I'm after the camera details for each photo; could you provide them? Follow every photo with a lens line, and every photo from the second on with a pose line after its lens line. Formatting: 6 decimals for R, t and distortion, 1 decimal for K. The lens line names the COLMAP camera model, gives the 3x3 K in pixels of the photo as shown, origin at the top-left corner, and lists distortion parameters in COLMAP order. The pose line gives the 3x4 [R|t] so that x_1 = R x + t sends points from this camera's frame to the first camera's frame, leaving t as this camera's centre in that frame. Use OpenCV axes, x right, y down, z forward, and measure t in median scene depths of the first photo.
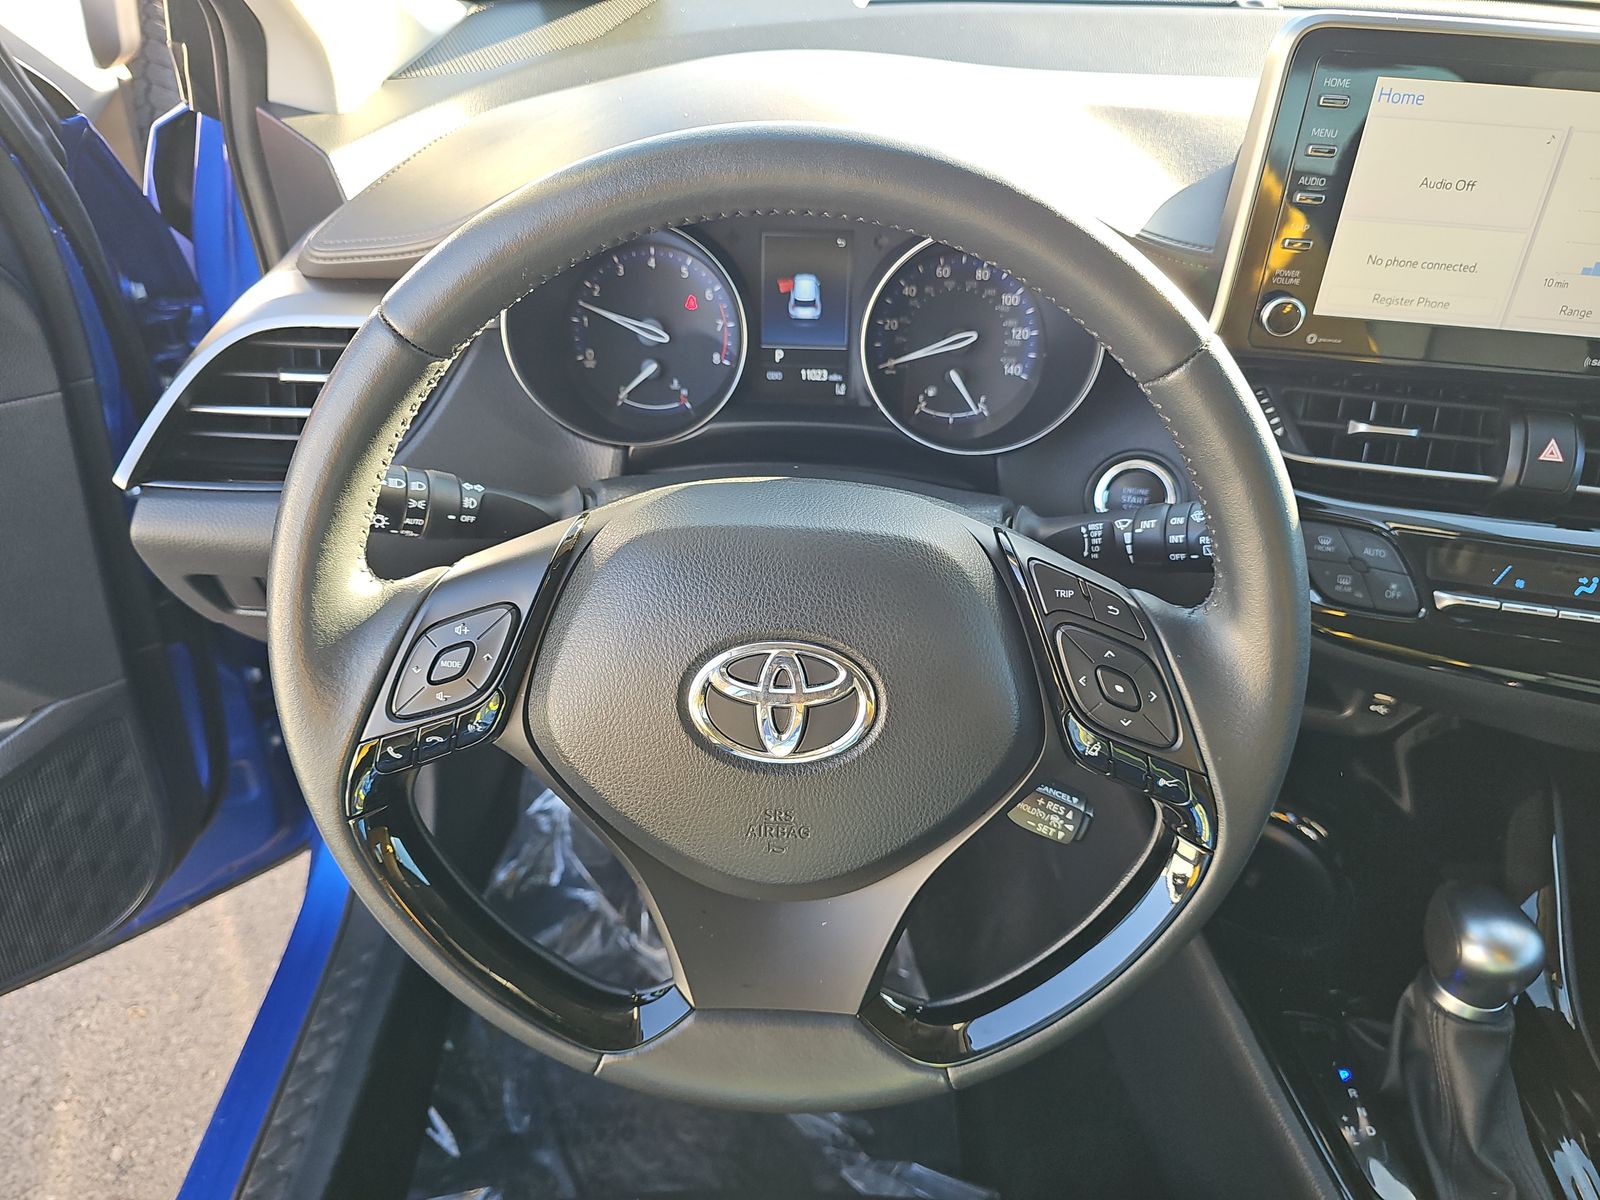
lens RADIAL K [[1075.4, 0, 808.0], [0, 1075.4, 606.4], [0, 0, 1]] dist [0.029164, -0.020921]
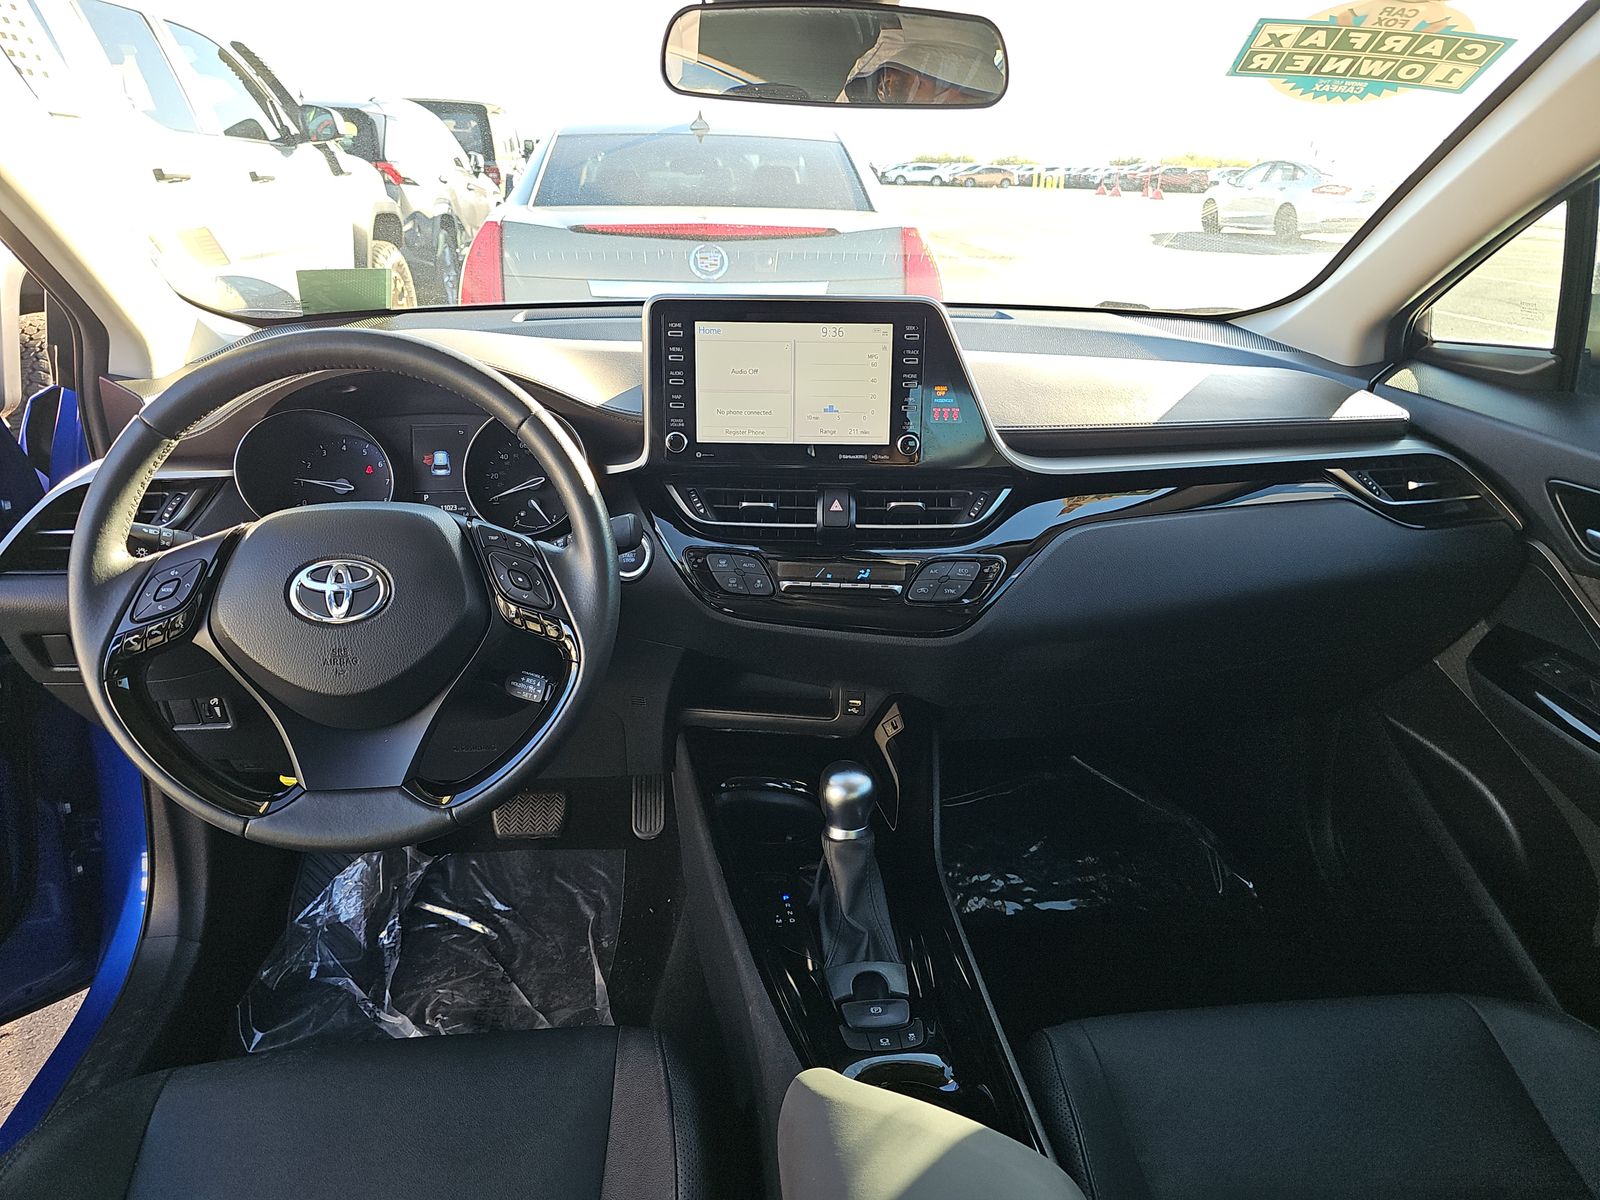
lens RADIAL K [[1075.4, 0, 803.4], [0, 1075.4, 605.7], [0, 0, 1]] dist [0.029164, -0.020921]
pose [[0.991814, -0.063225, 0.110943, 0.356449], [0.092640, 0.954224, -0.284385, 0.451797], [-0.087884, 0.292334, 0.952269, -0.576040]]
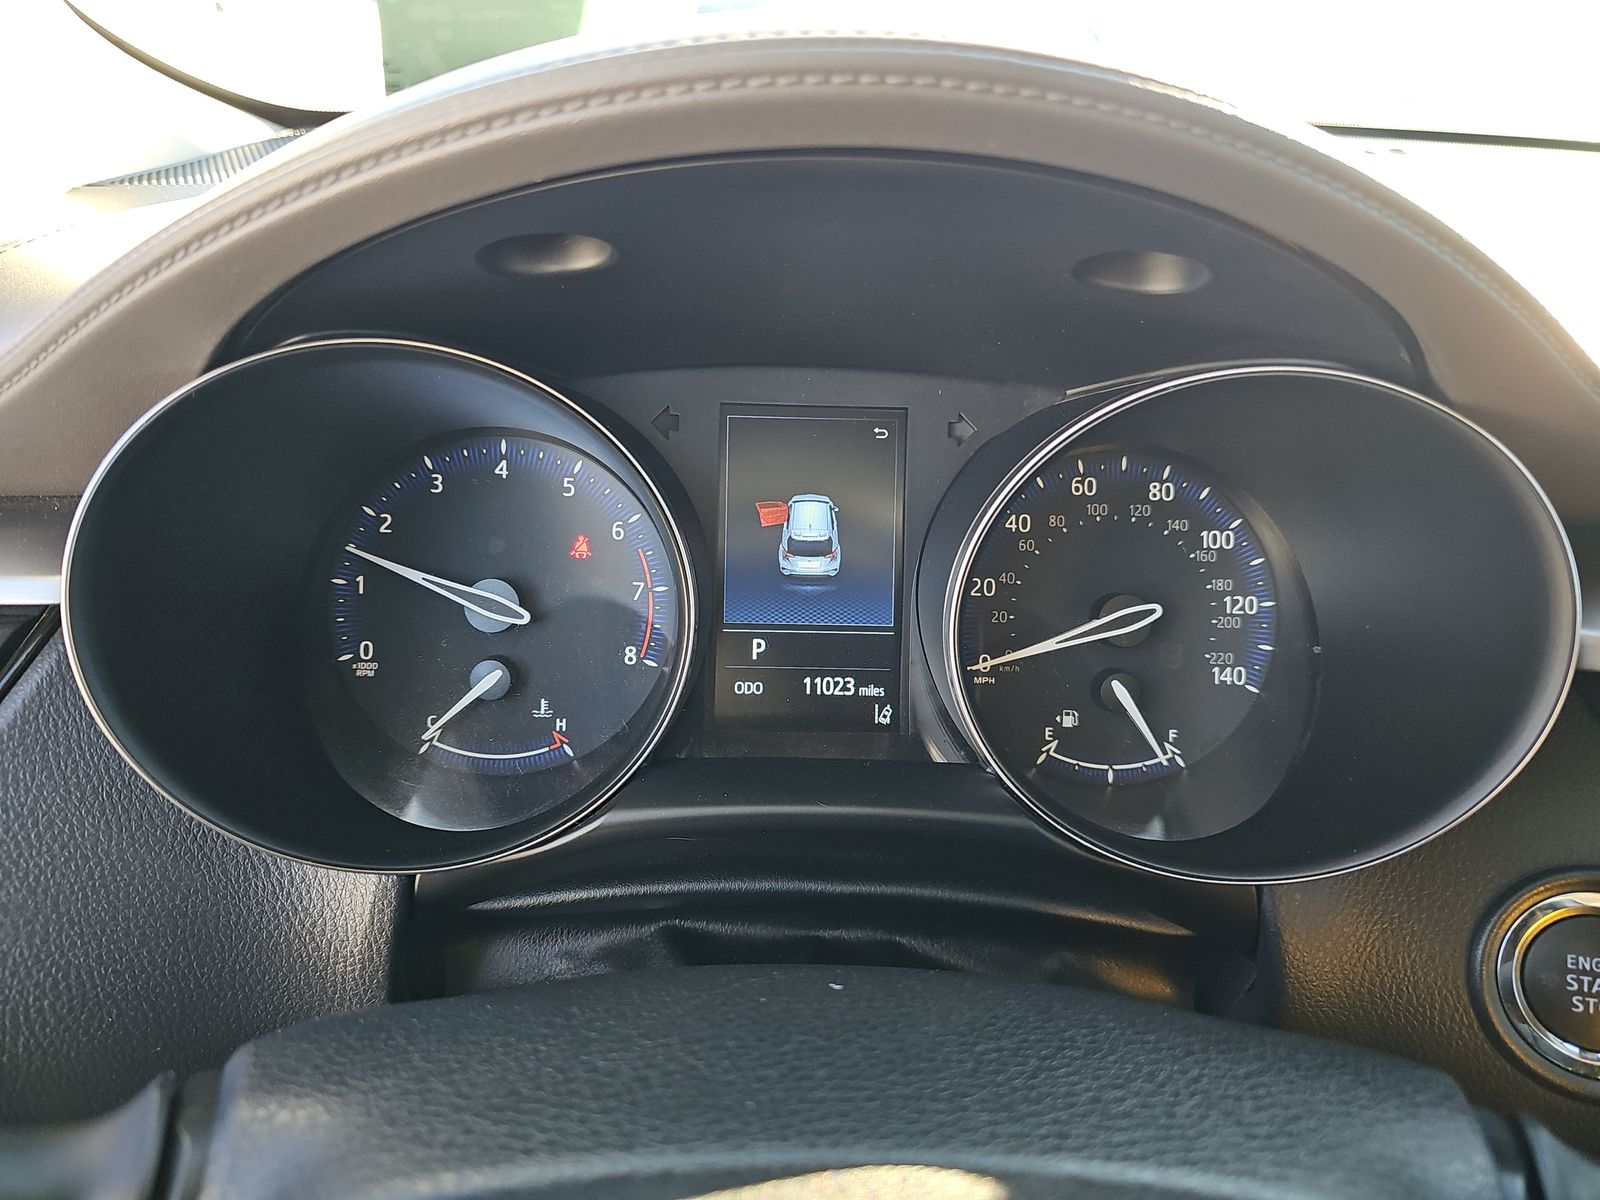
lens RADIAL K [[1075.4, 0, 803.3], [0, 1075.4, 596.0], [0, 0, 1]] dist [0.029164, -0.020921]
pose [[0.998792, -0.004047, 0.048968, -0.030766], [0.015602, 0.971143, -0.237985, -0.141823], [-0.046592, 0.238462, 0.970034, 0.526040]]
